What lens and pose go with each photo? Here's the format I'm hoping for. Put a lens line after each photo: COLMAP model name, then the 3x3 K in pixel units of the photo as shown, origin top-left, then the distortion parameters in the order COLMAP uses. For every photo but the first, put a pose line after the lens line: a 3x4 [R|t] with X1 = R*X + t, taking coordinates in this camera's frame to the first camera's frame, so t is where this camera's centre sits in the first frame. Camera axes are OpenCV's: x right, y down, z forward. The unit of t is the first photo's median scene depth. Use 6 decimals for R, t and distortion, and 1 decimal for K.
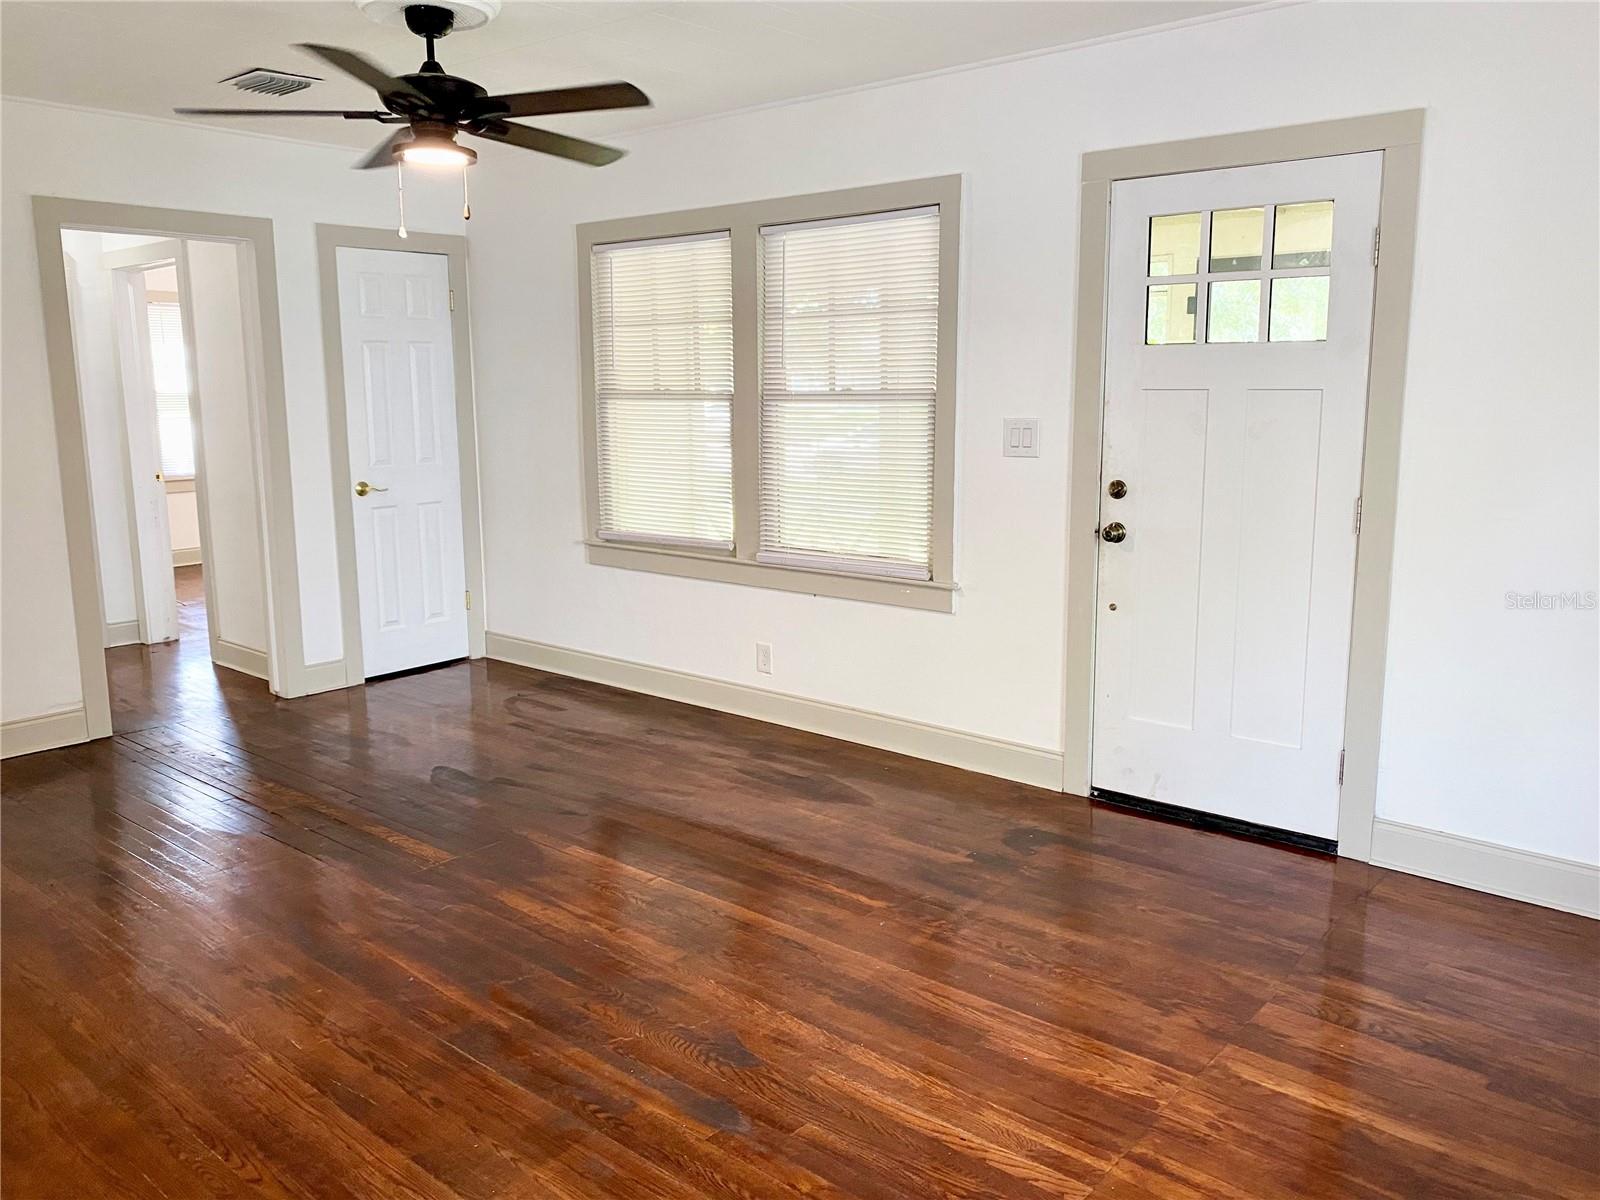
lens RADIAL K [[1230.0, 0, 777.4], [0, 1230.0, 560.1], [0, 0, 1]] dist [0.001250, -0.001736]
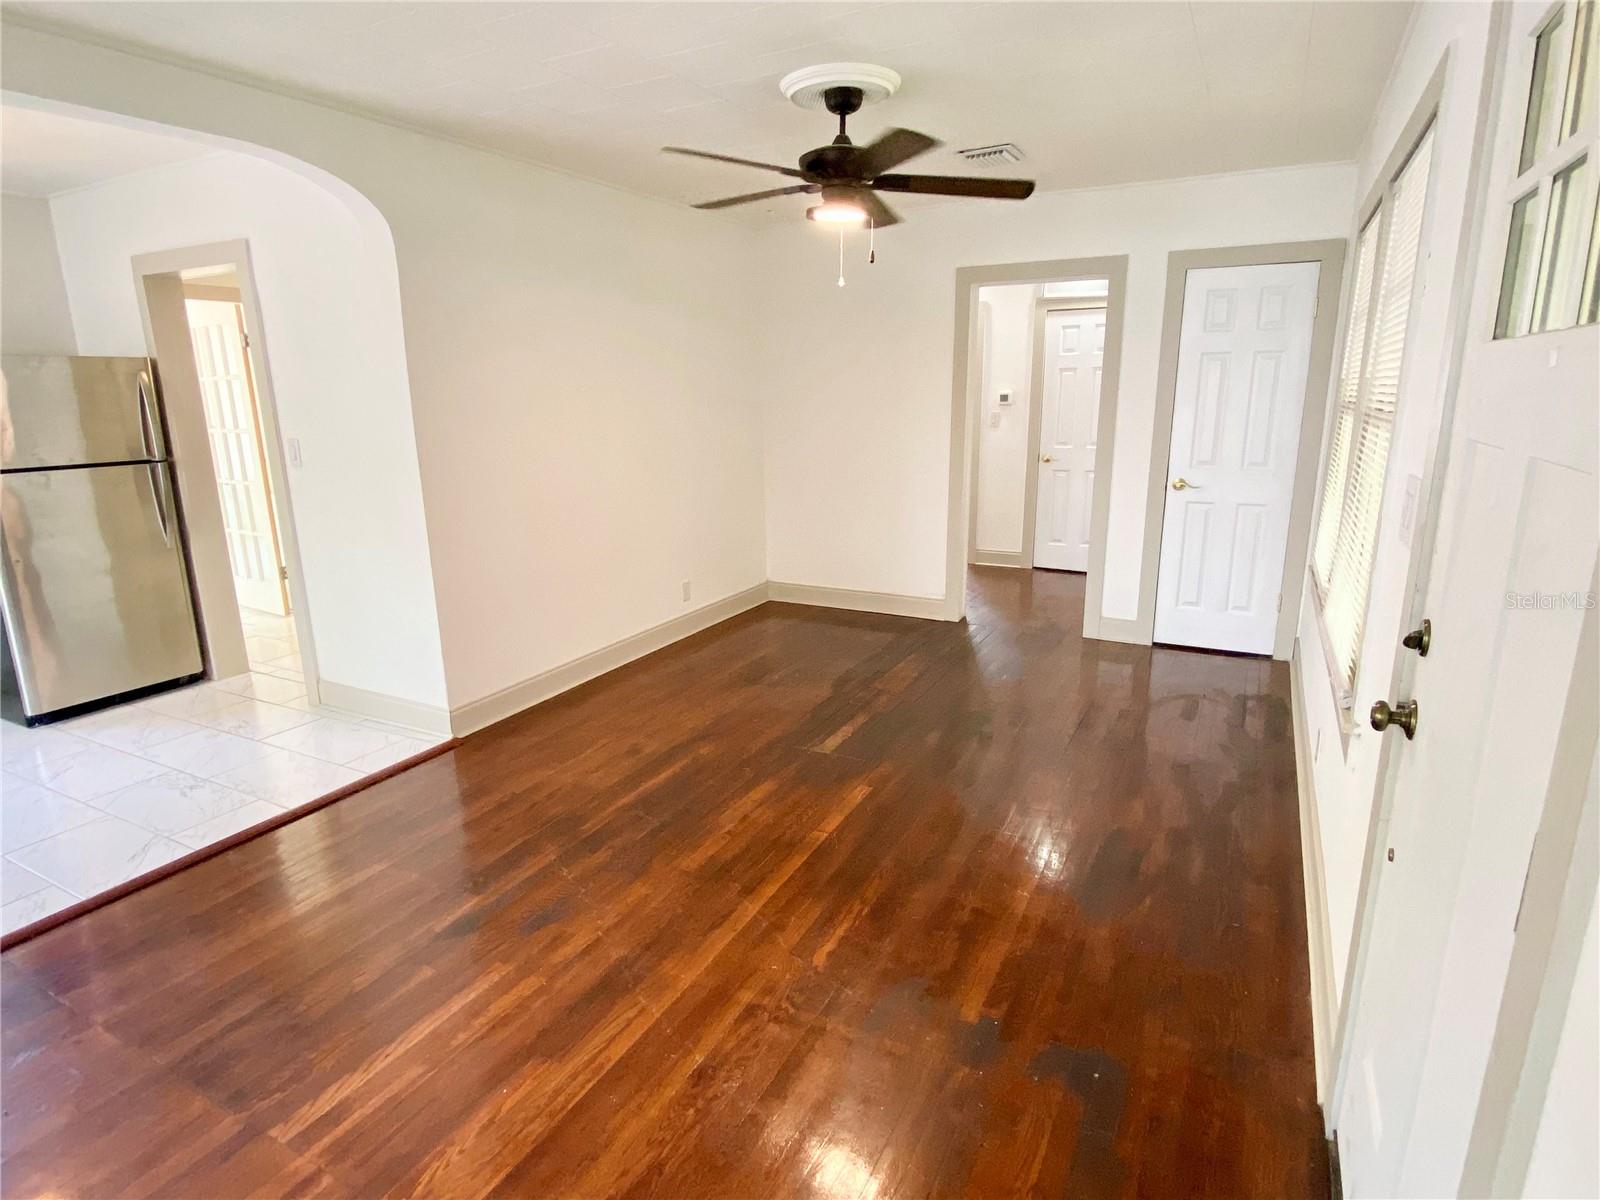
lens RADIAL K [[860.4, 0, 803.4], [0, 860.4, 599.5], [0, 0, 1]] dist [-0.003378, -0.005031]
pose [[0.234302, 0.242616, -0.941403, 0.625246], [-0.140289, 0.966661, 0.214209, -0.130137], [0.961988, 0.081878, 0.260527, 0.771129]]
